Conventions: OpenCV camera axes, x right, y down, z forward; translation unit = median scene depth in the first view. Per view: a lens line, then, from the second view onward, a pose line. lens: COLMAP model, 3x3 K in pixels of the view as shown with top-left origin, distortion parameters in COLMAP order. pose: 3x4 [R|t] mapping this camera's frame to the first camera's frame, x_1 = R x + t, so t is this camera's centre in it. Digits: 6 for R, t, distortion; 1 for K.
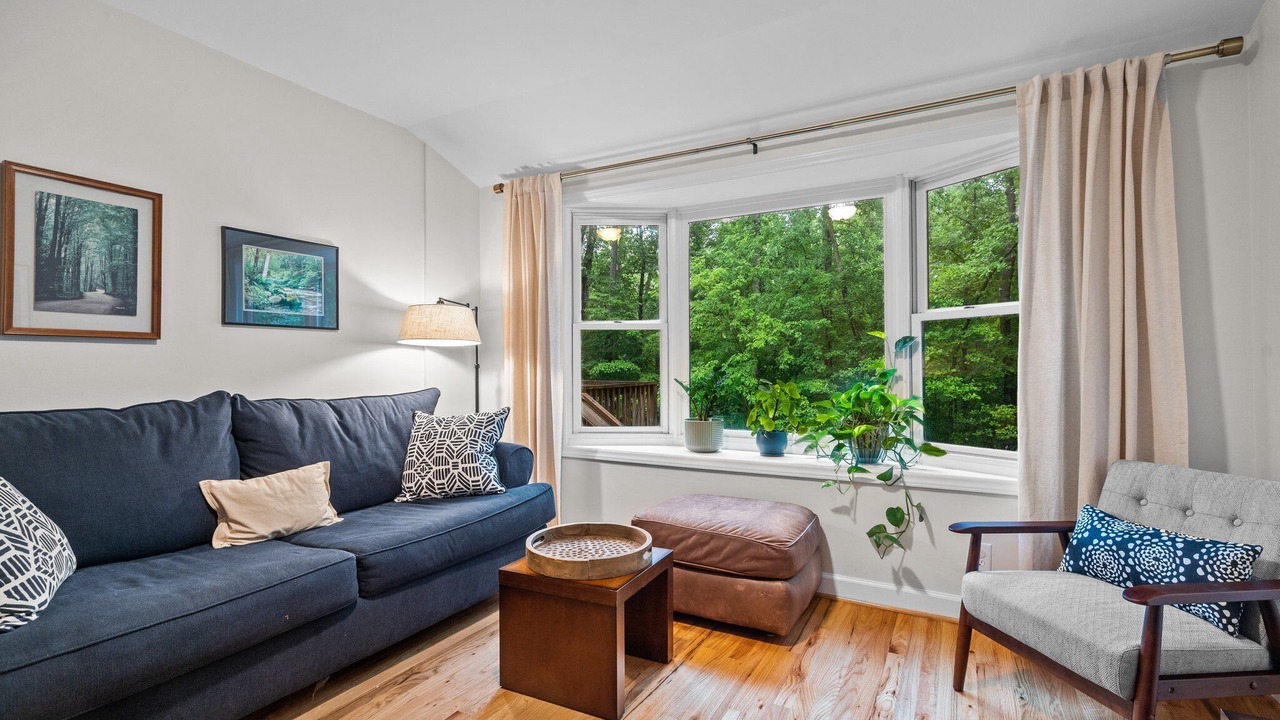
lens RADIAL K [[586.9, 0, 643.7], [0, 586.9, 360.1], [0, 0, 1]] dist [0.001790, 0.000310]
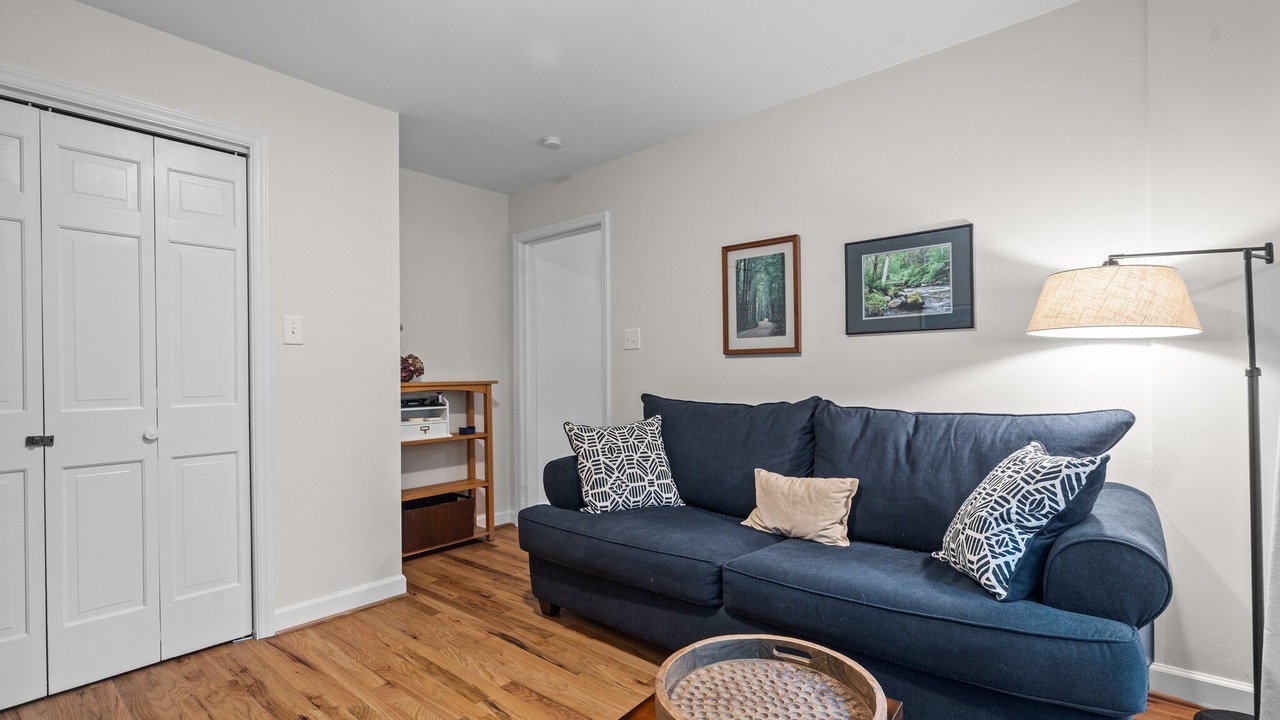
lens RADIAL K [[586.9, 0, 642.7], [0, 586.9, 373.0], [0, 0, 1]] dist [0.001790, 0.000310]
pose [[-0.195356, -0.002340, -0.980730, 0.401154], [0.016328, 0.999851, -0.005638, 0.008536], [0.980596, -0.017114, -0.195289, 0.825290]]
